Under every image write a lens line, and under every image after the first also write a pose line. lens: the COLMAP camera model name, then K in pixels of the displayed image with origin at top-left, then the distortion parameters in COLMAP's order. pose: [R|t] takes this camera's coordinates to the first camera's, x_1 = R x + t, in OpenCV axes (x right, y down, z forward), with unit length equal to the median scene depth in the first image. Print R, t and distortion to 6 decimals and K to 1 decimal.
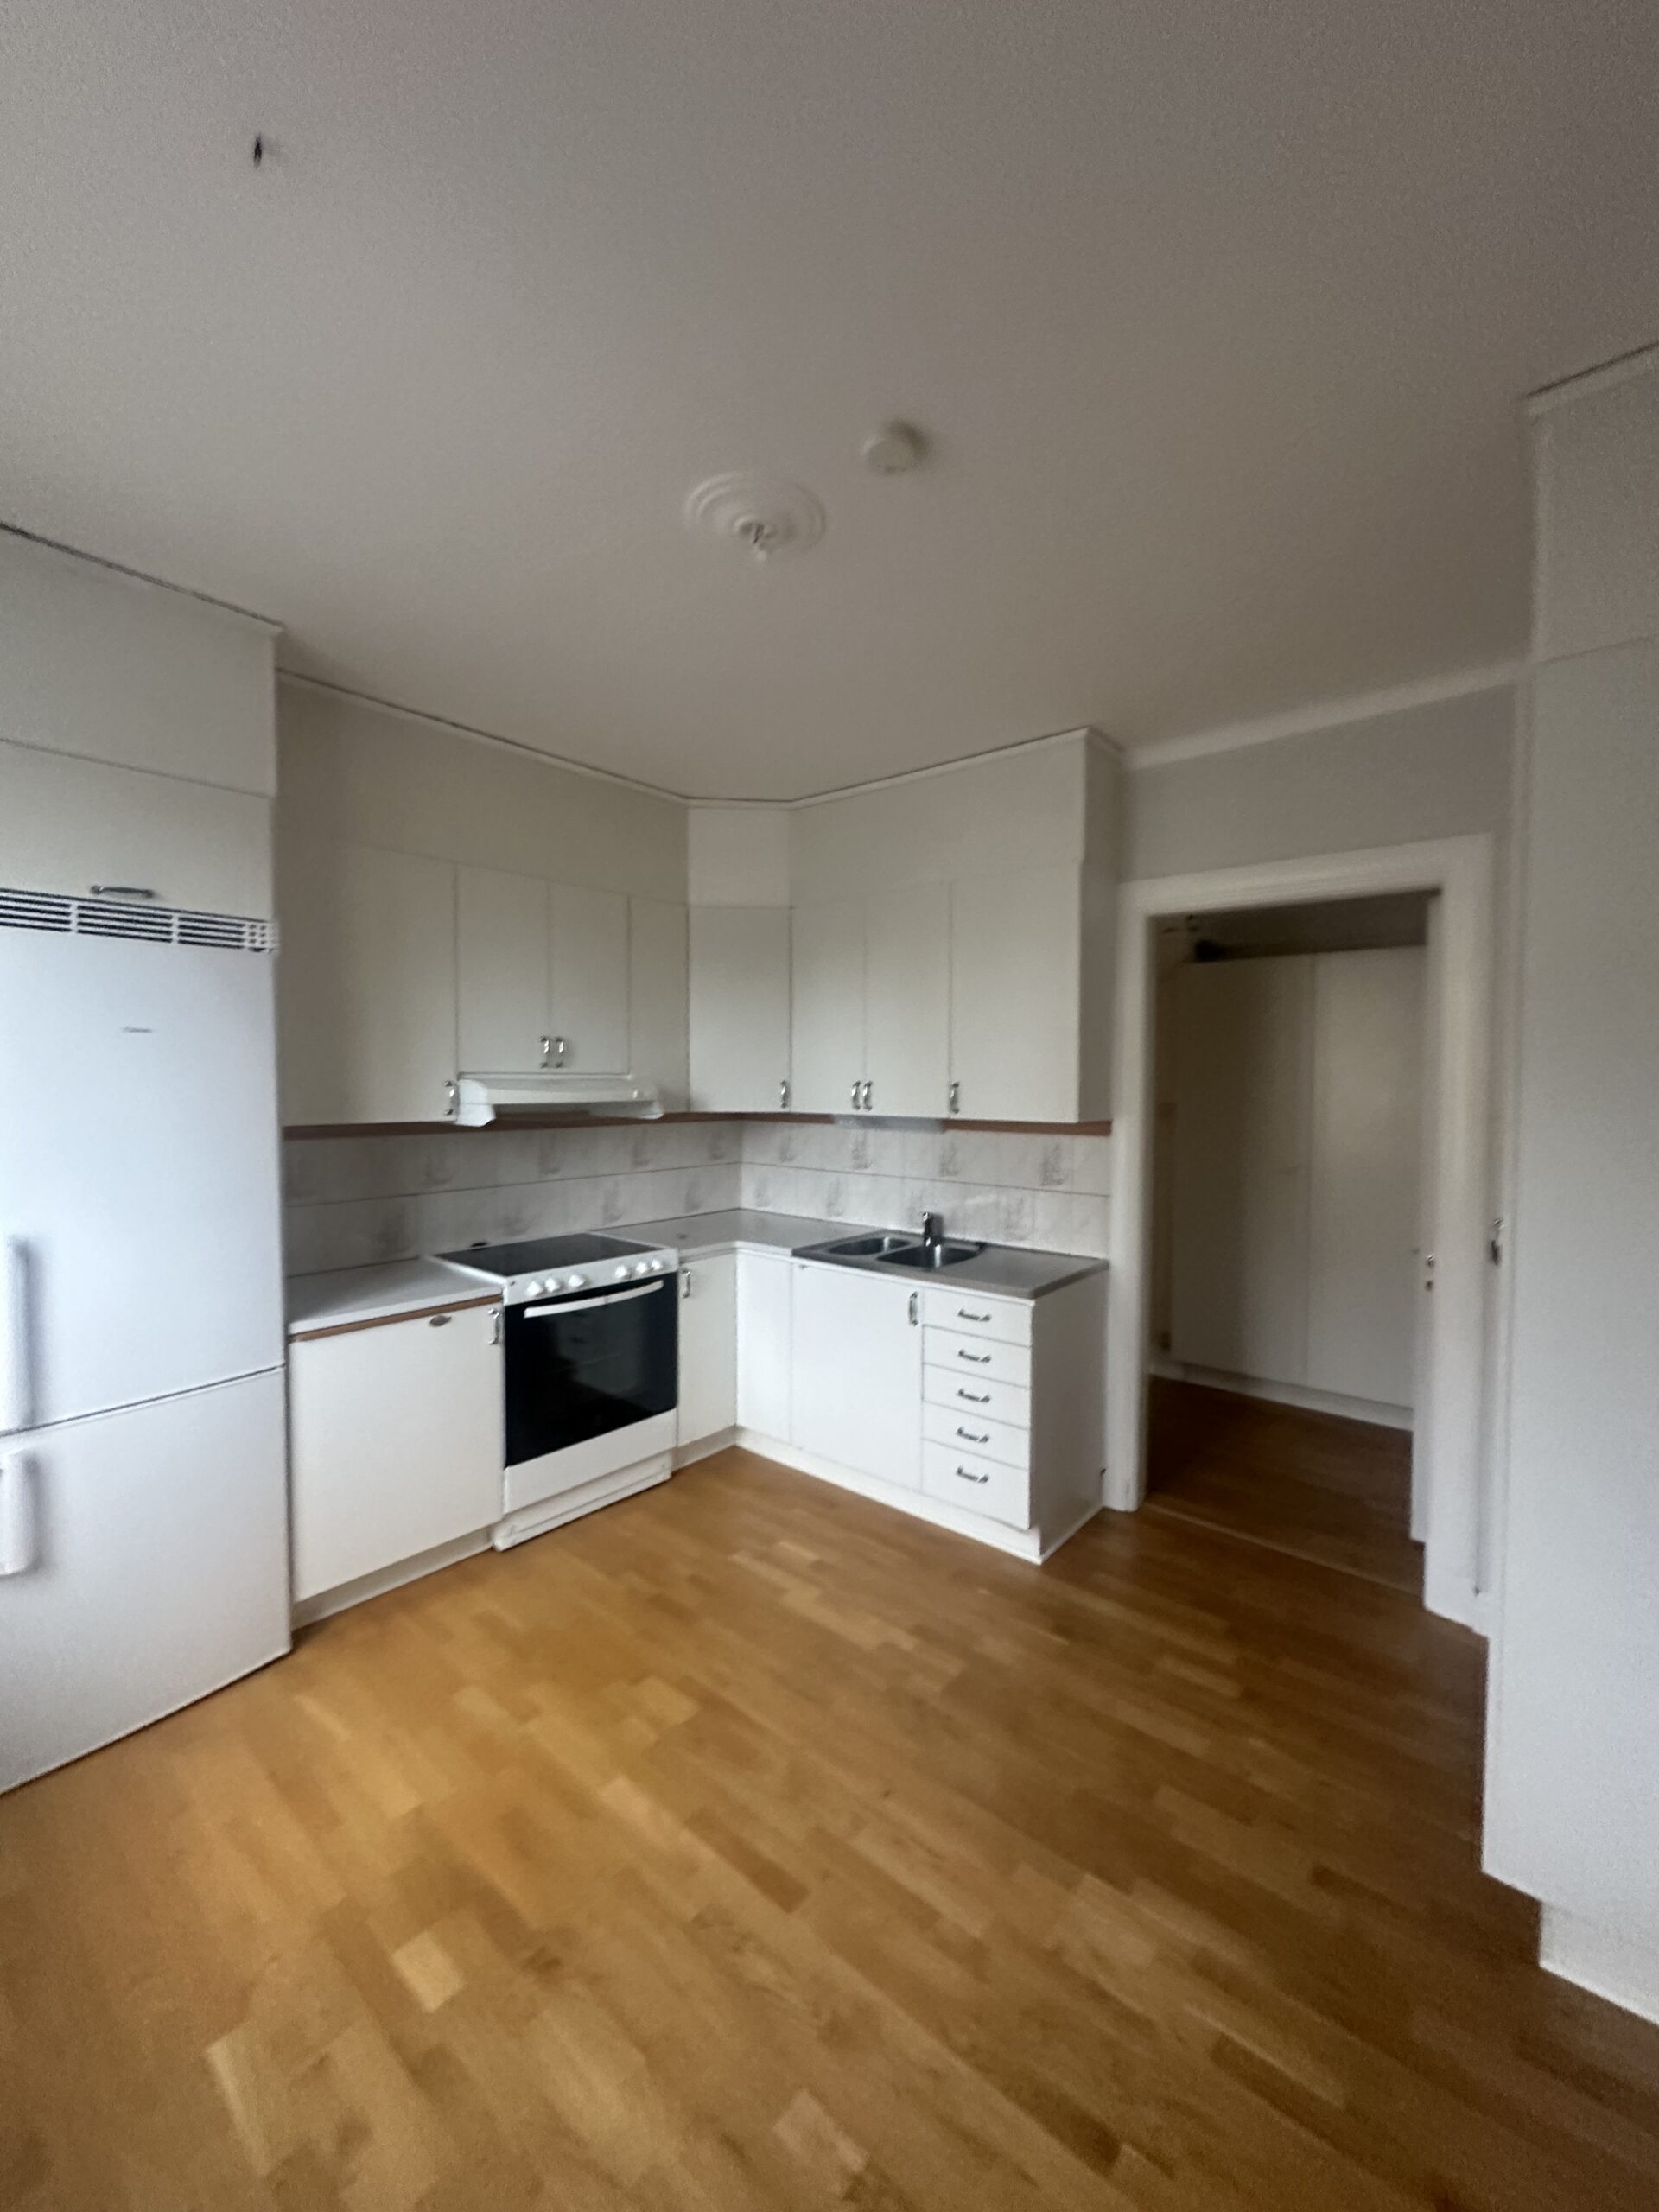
lens RADIAL K [[877.6, 0, 829.5], [0, 877.6, 1106.0], [0, 0, 1]] dist [0.000710, 0.000250]
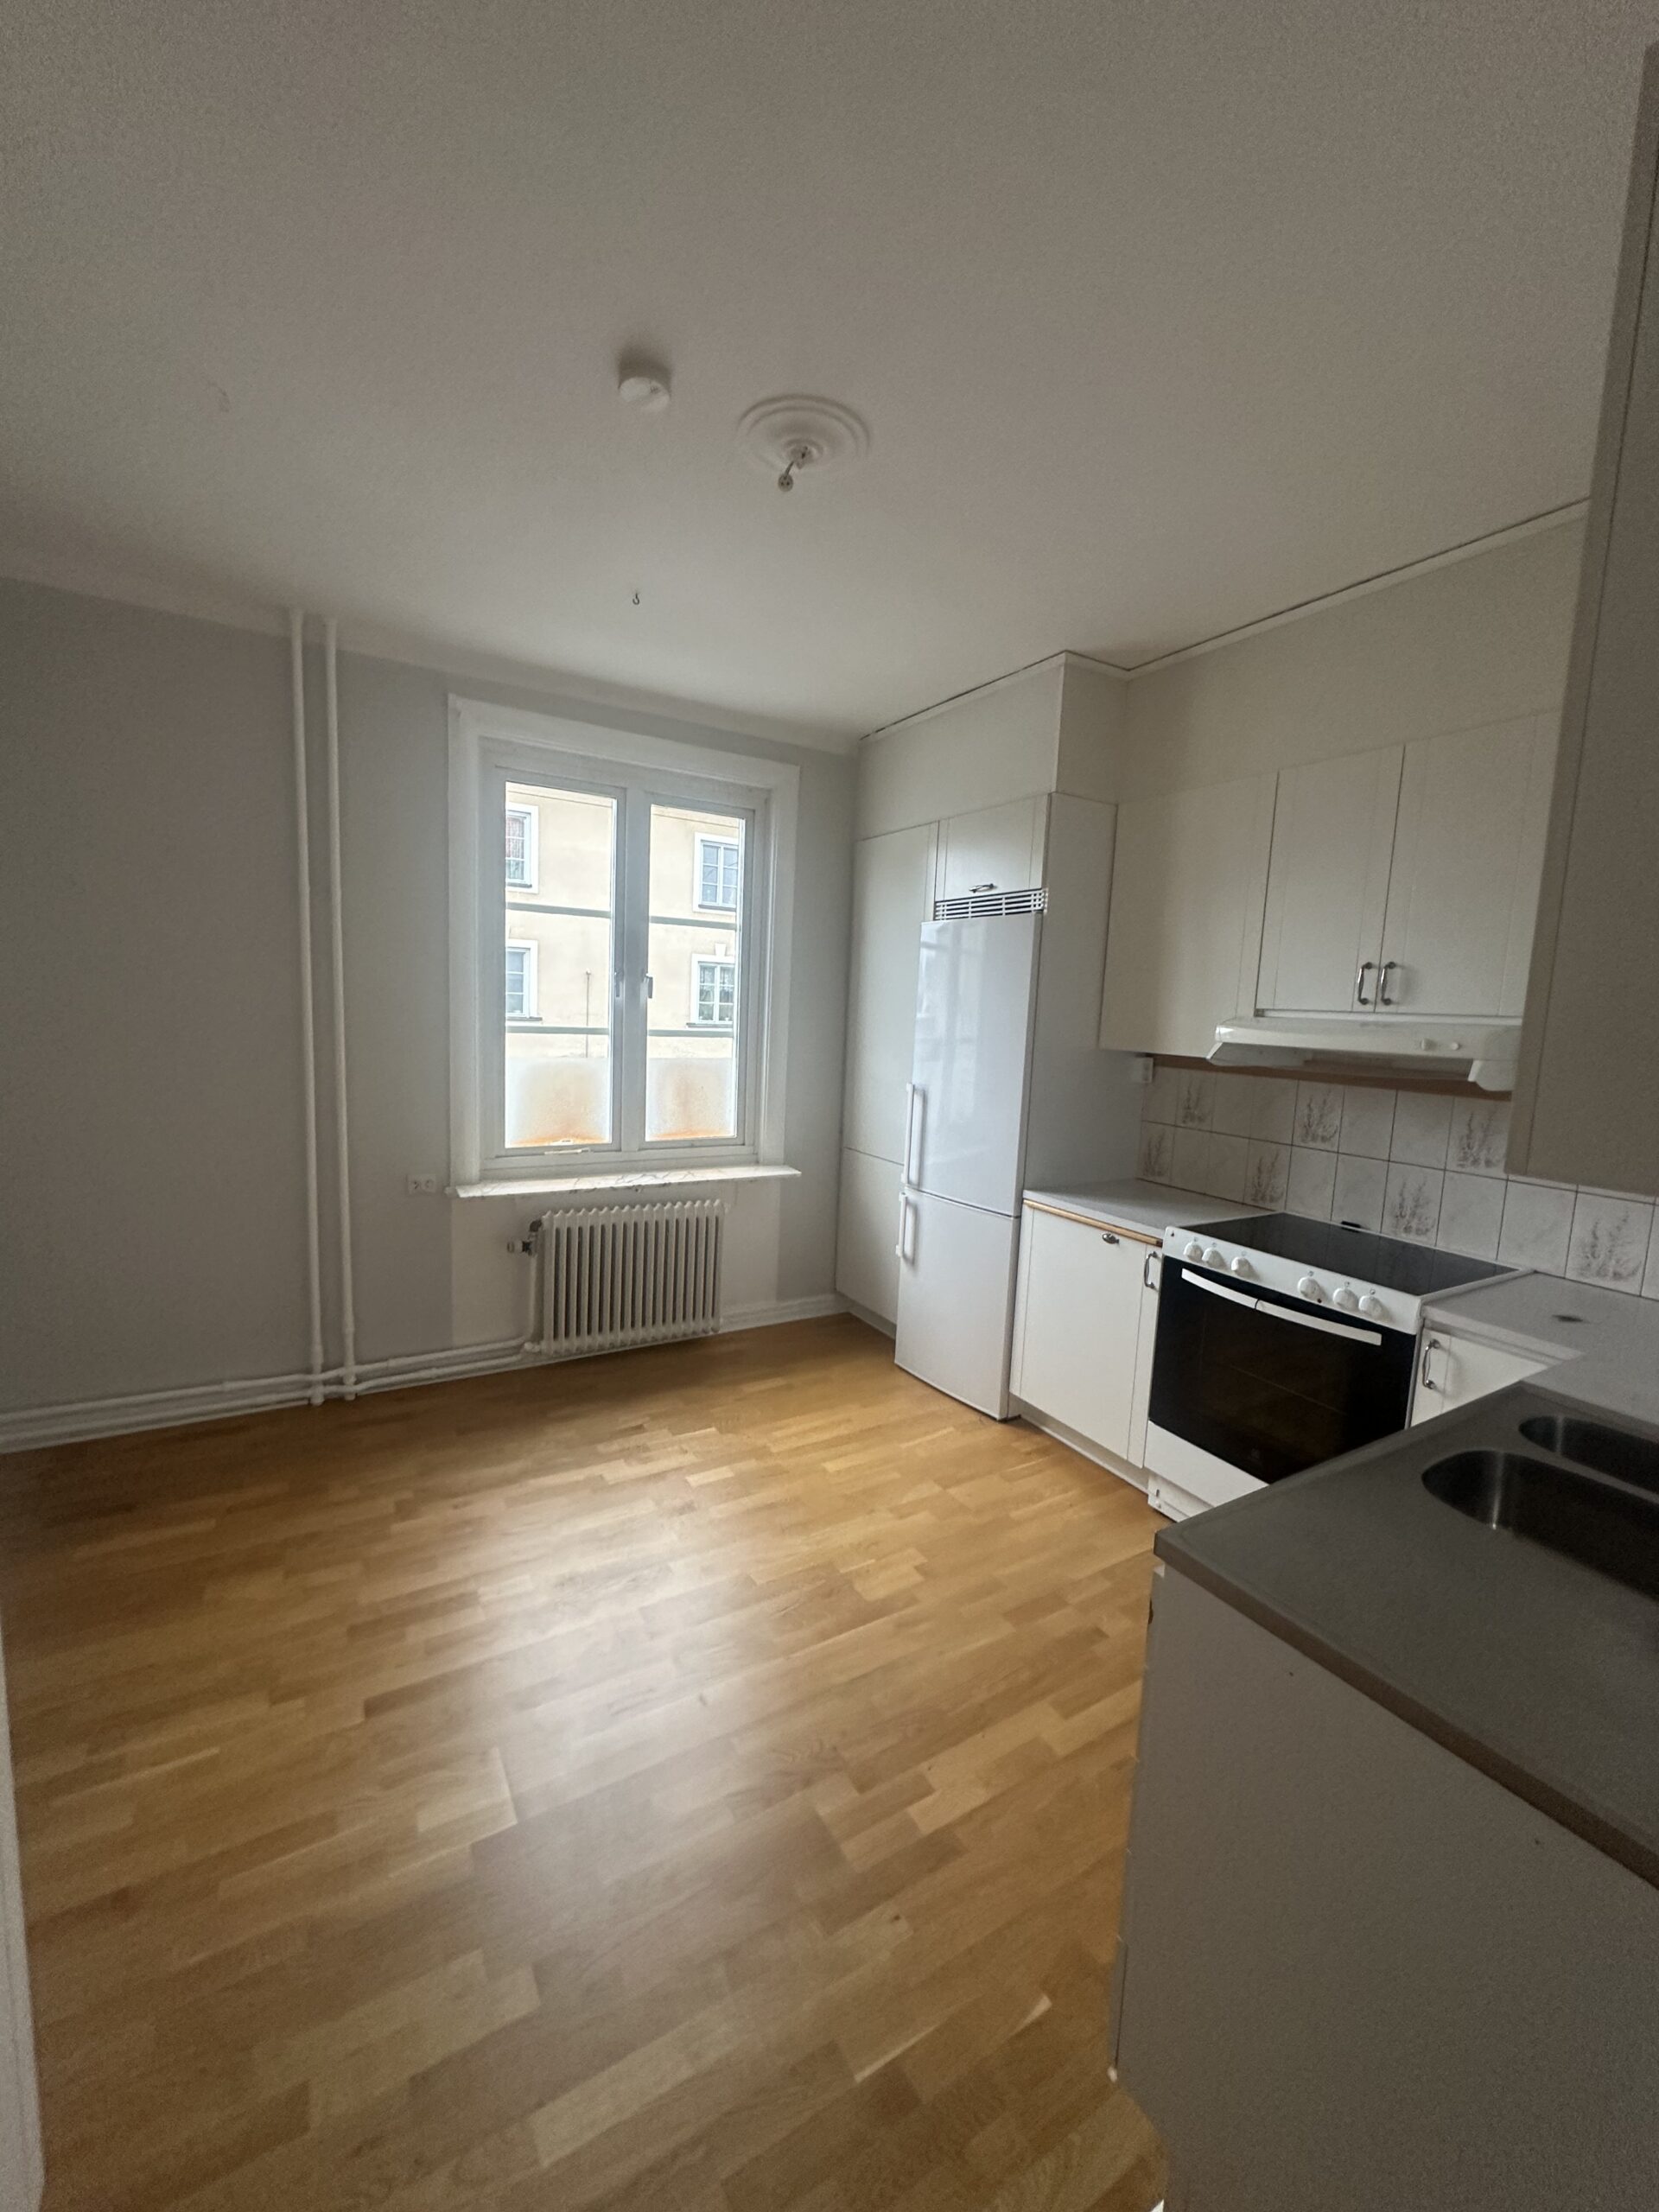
lens RADIAL K [[877.6, 0, 829.5], [0, 877.6, 1106.0], [0, 0, 1]] dist [0.000710, 0.000250]
pose [[-0.314814, 0.090595, -0.944820, 0.689339], [-0.076023, 0.989830, 0.120242, -0.017599], [0.946104, 0.109682, -0.304725, 1.037823]]
